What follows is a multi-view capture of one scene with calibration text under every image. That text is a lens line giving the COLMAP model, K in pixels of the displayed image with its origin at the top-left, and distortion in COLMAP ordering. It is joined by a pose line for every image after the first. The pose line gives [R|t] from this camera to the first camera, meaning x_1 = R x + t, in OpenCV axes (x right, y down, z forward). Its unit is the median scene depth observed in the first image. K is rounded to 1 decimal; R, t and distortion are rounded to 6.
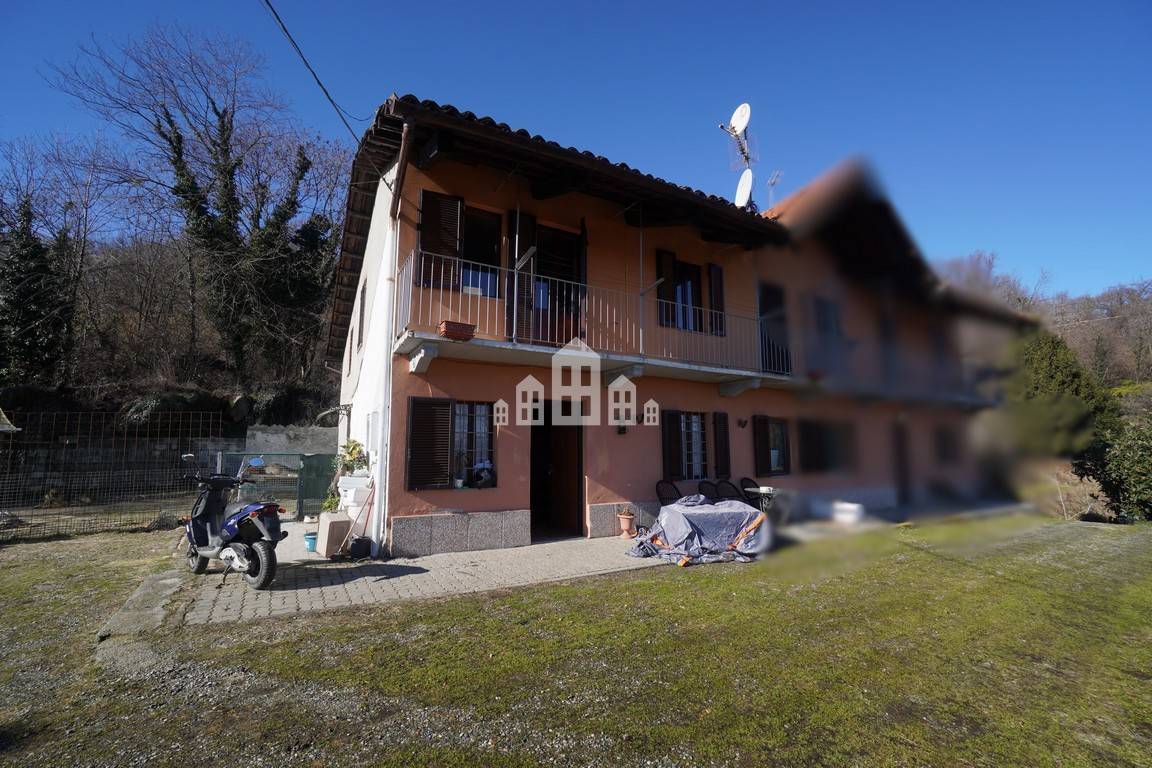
lens RADIAL K [[540.6, 0, 576.0], [0, 540.6, 384.0], [0, 0, 1]] dist [0.000119, 0.000230]
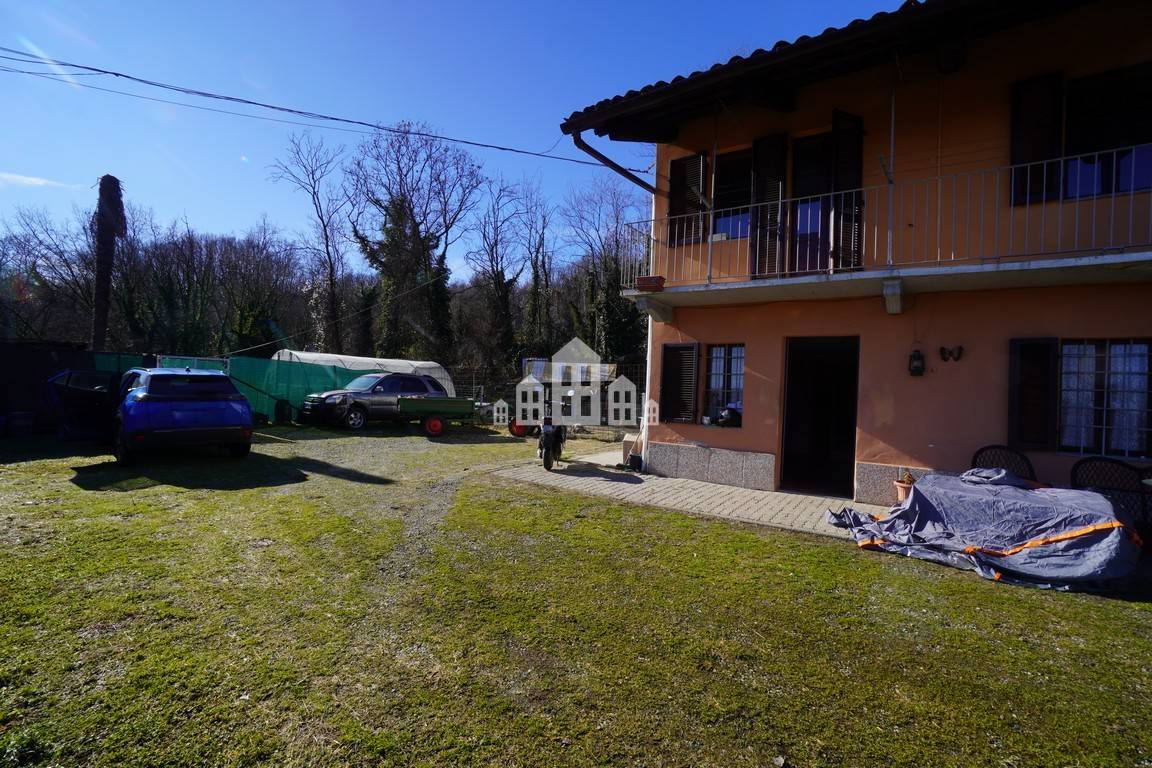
lens RADIAL K [[521.6, 0, 576.0], [0, 521.6, 384.0], [0, 0, 1]] dist [-0.028674, 0.000997]
pose [[0.397312, 0.002059, -0.917681, 0.615034], [0.065883, 0.997353, 0.030762, 0.058850], [0.915316, -0.072682, 0.396125, 0.336218]]
